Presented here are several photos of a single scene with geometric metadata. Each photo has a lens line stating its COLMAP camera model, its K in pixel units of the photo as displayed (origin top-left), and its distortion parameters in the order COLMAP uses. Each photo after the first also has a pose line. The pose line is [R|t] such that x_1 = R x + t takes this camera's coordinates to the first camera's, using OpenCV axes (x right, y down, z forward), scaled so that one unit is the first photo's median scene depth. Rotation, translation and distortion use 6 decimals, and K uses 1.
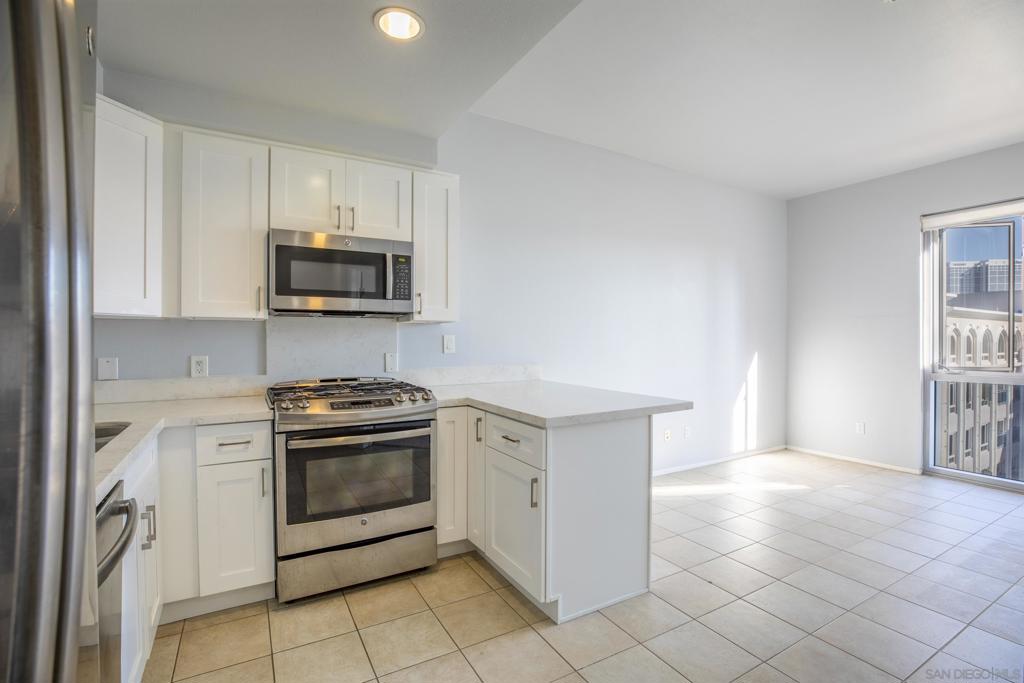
lens RADIAL K [[471.4, 0, 505.1], [0, 471.4, 344.9], [0, 0, 1]] dist [-0.035781, 0.000297]
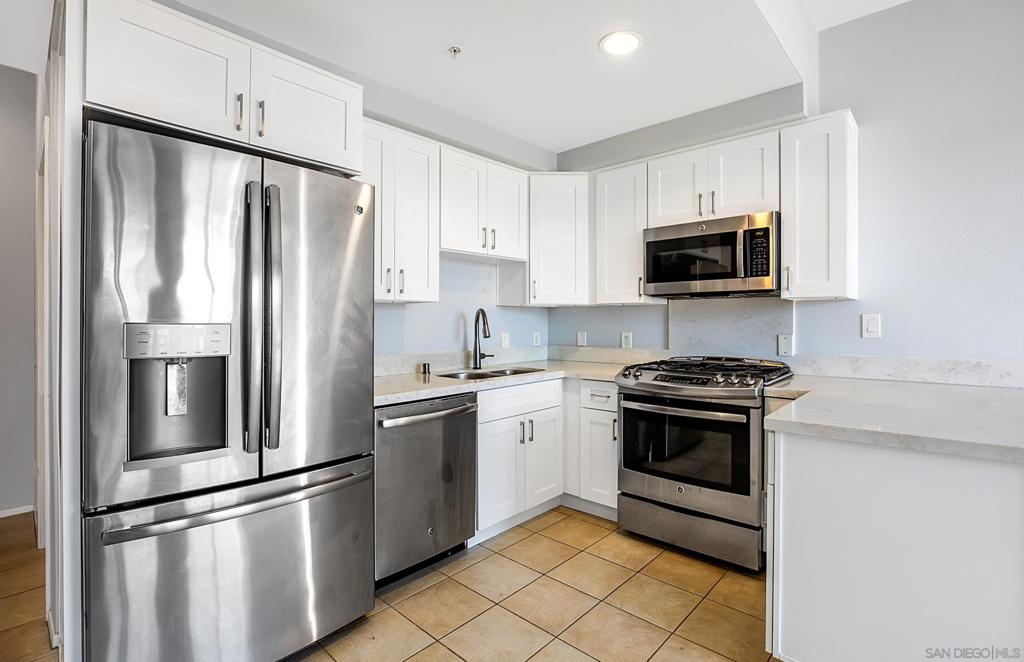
lens RADIAL K [[468.9, 0, 512.0], [0, 468.9, 331.0], [0, 0, 1]] dist [-0.028128, -0.000027]
pose [[0.306610, 0.017736, -0.951670, 0.554019], [-0.013538, 0.999807, 0.014271, 0.004910], [0.951739, 0.008508, 0.306791, 0.285288]]
